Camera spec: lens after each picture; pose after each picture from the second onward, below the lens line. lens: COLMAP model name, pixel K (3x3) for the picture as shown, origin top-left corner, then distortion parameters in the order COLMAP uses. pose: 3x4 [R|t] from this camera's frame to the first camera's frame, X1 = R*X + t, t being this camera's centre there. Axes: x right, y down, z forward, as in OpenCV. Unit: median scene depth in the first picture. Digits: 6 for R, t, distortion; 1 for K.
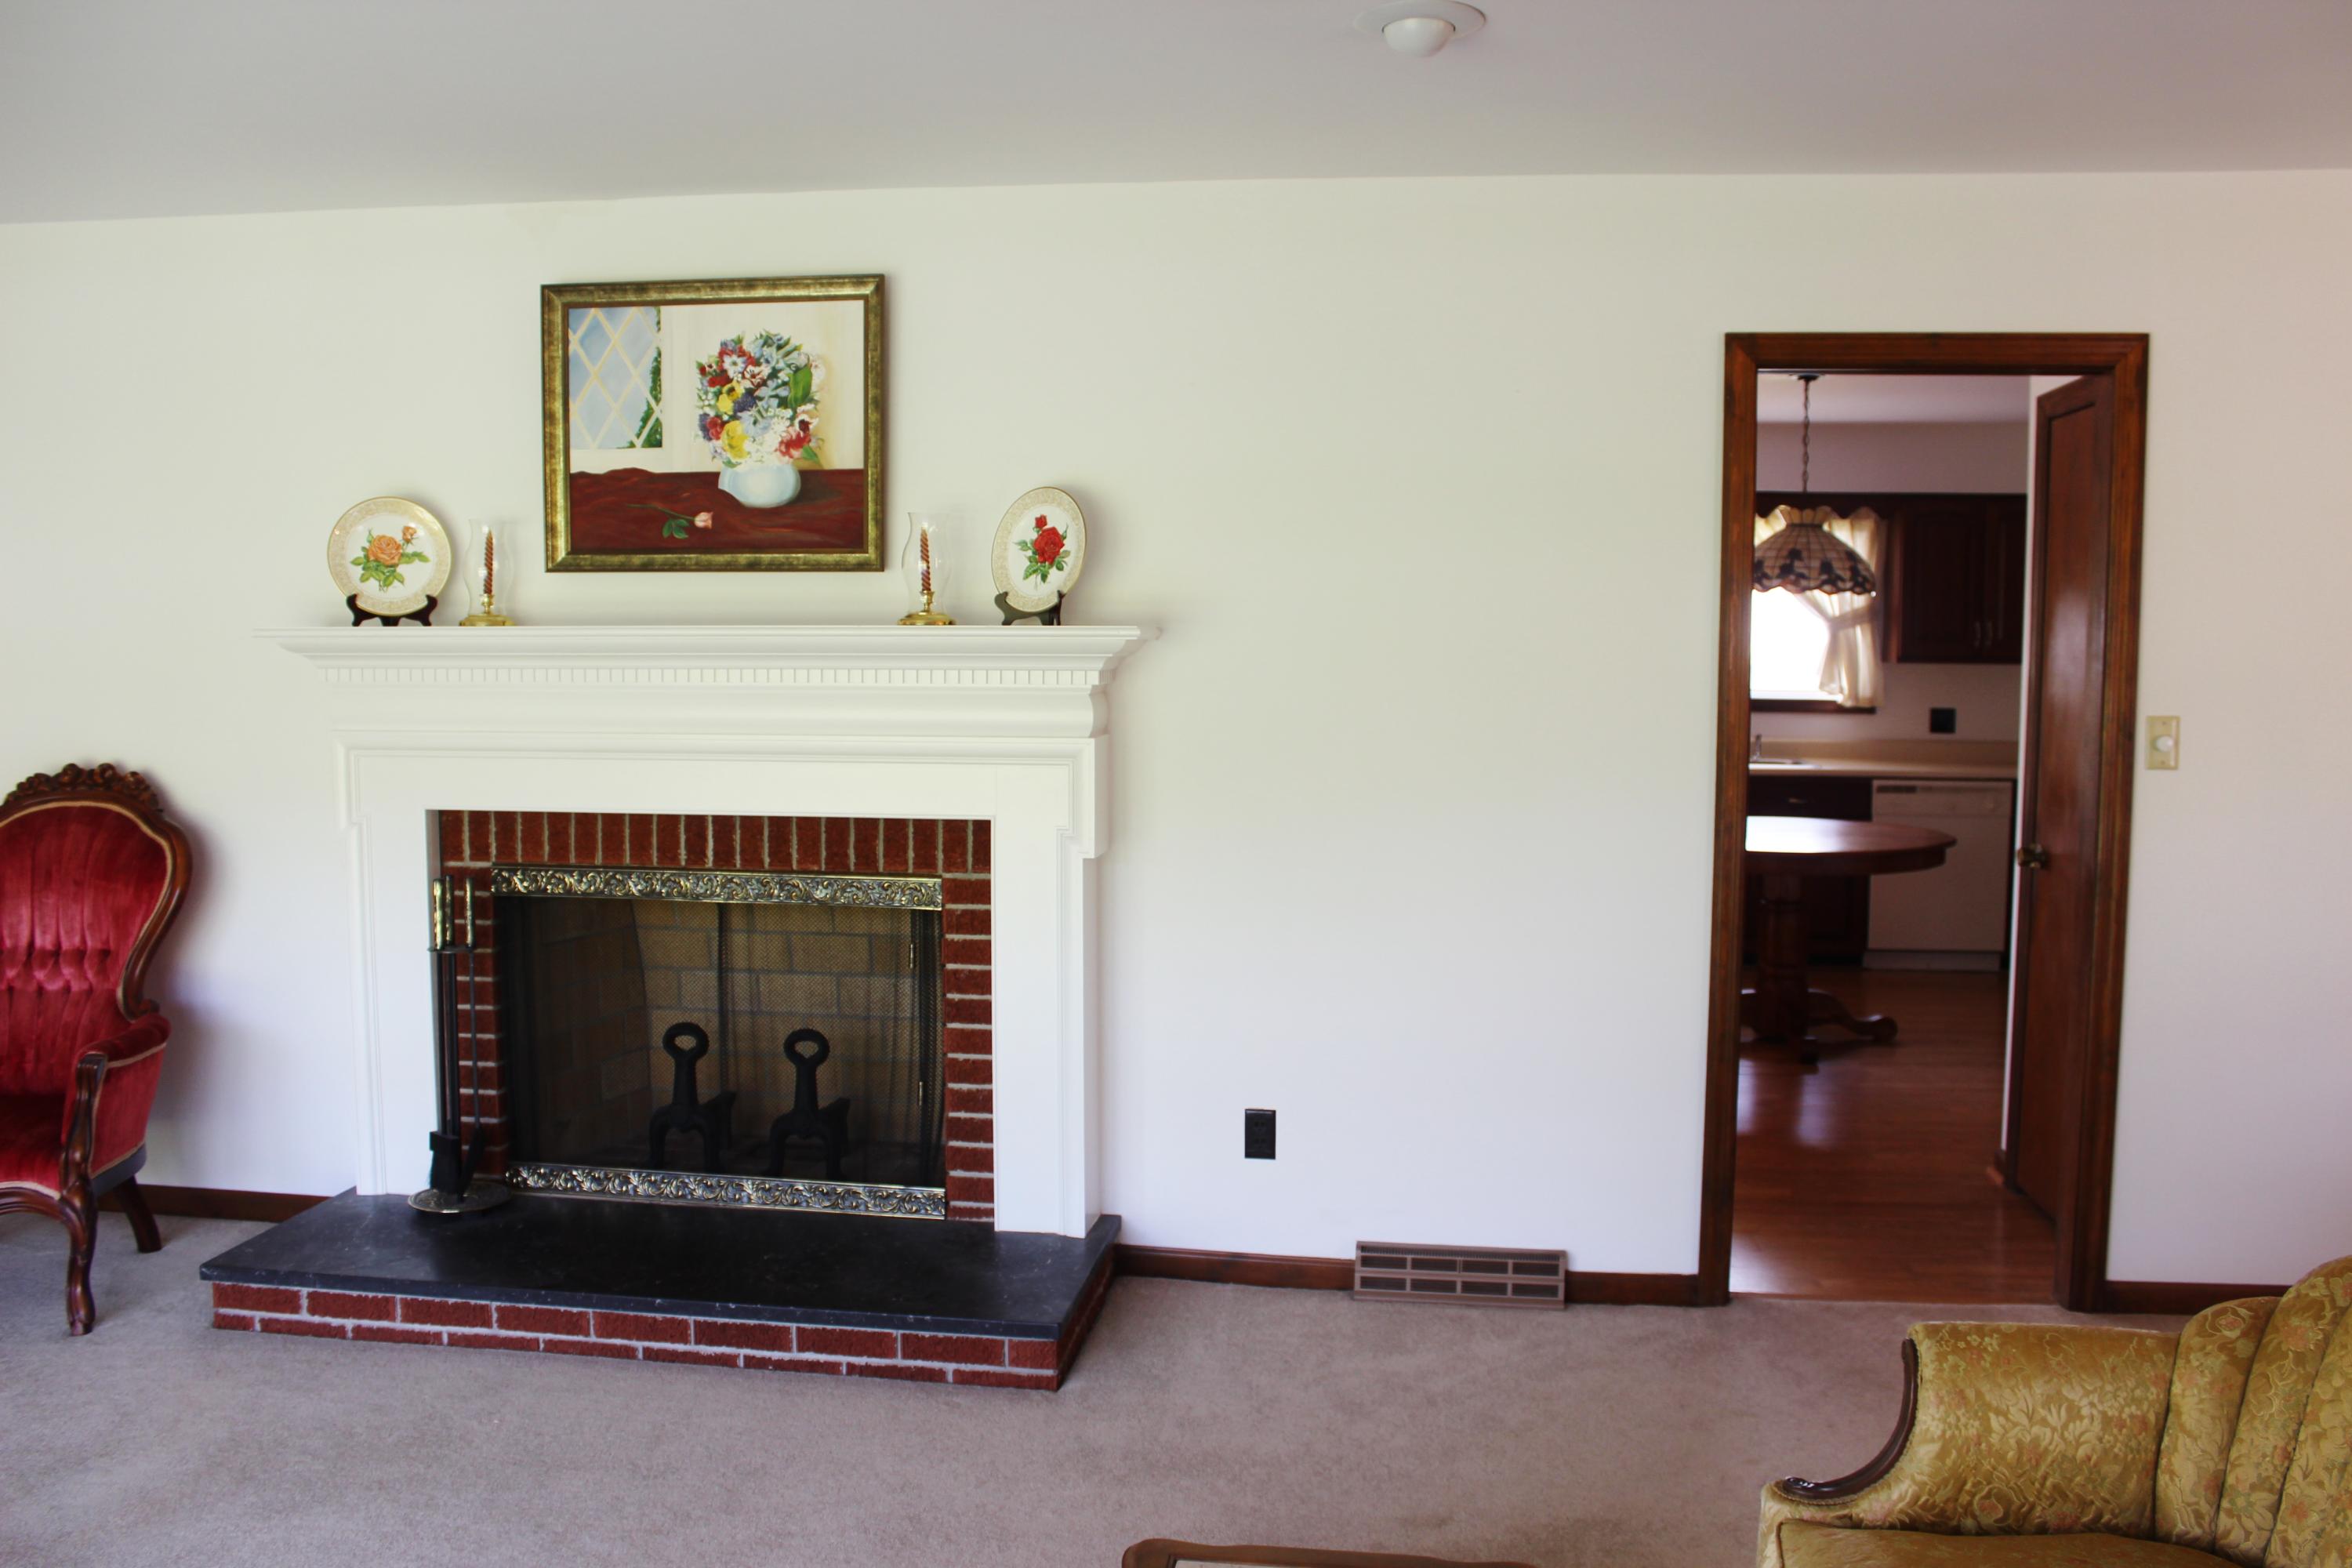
lens RADIAL K [[1961.5, 0, 1189.8], [0, 1961.5, 792.9], [0, 0, 1]] dist [-0.165181, 0.143789]
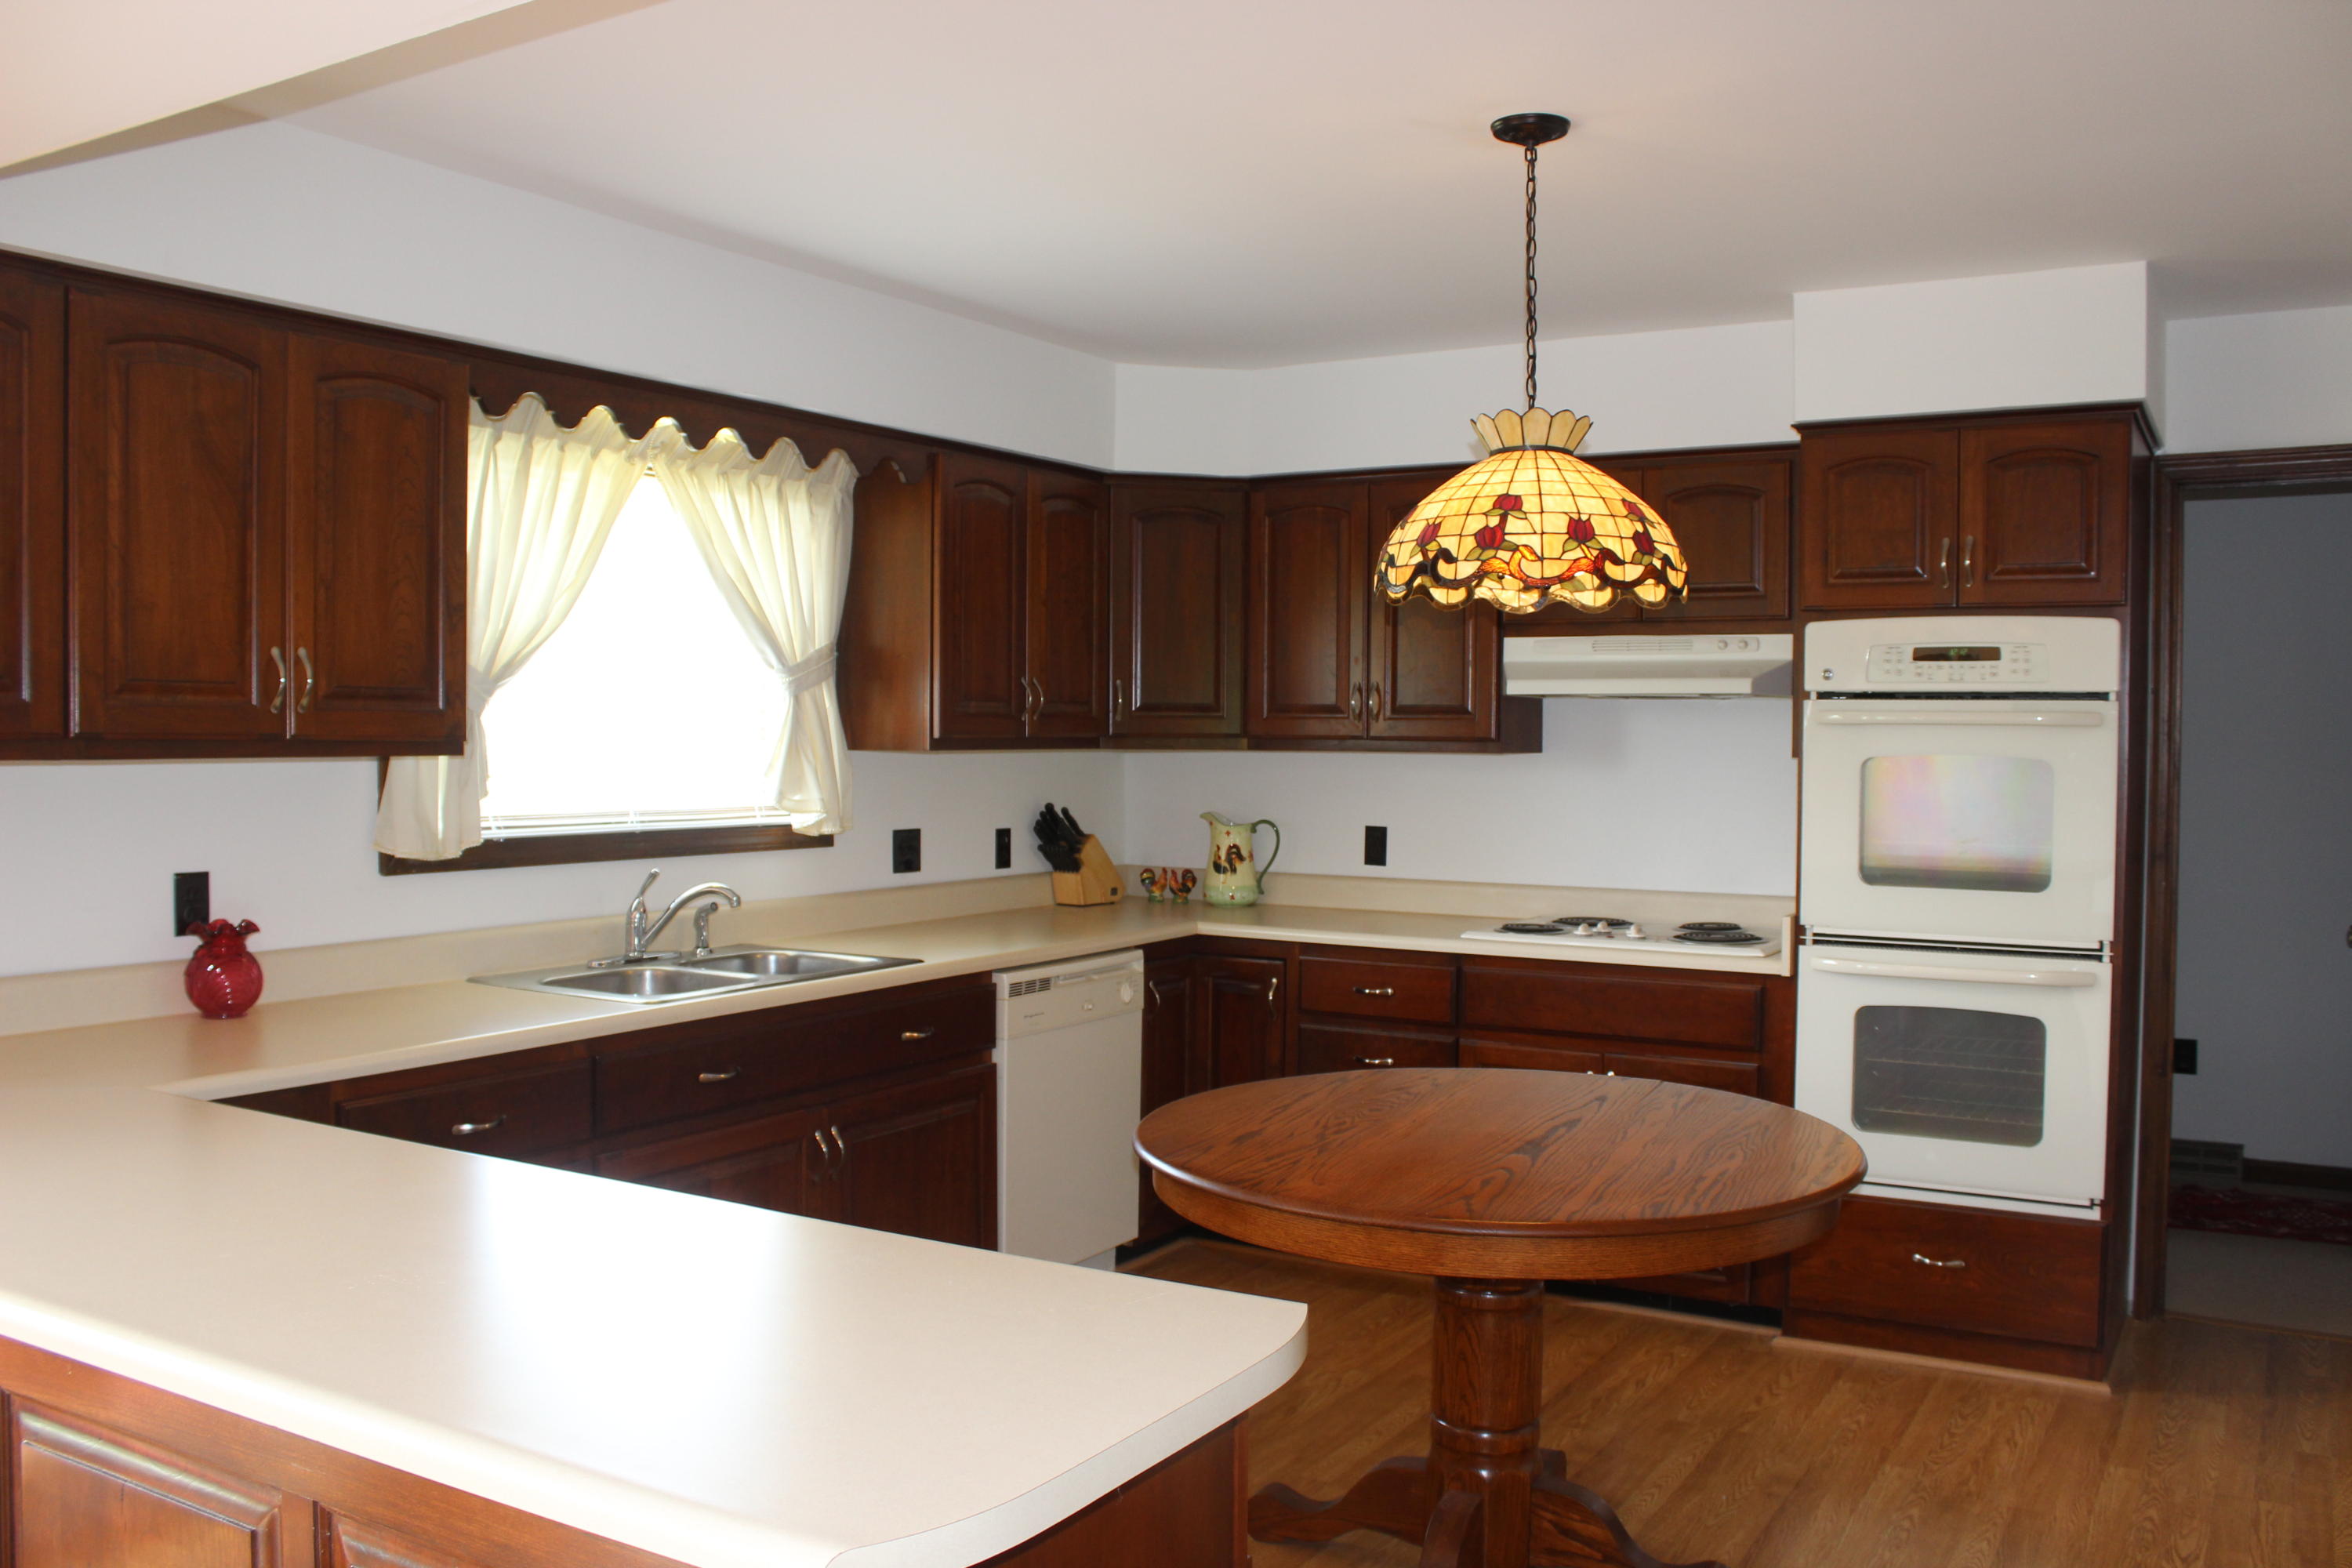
lens RADIAL K [[1961.5, 0, 1189.8], [0, 1961.5, 792.9], [0, 0, 1]] dist [-0.165181, 0.143789]
pose [[0.403380, -0.027693, 0.914614, -0.103314], [0.071690, 0.997426, -0.001418, -0.048581], [-0.912220, 0.066141, 0.404327, 0.694020]]
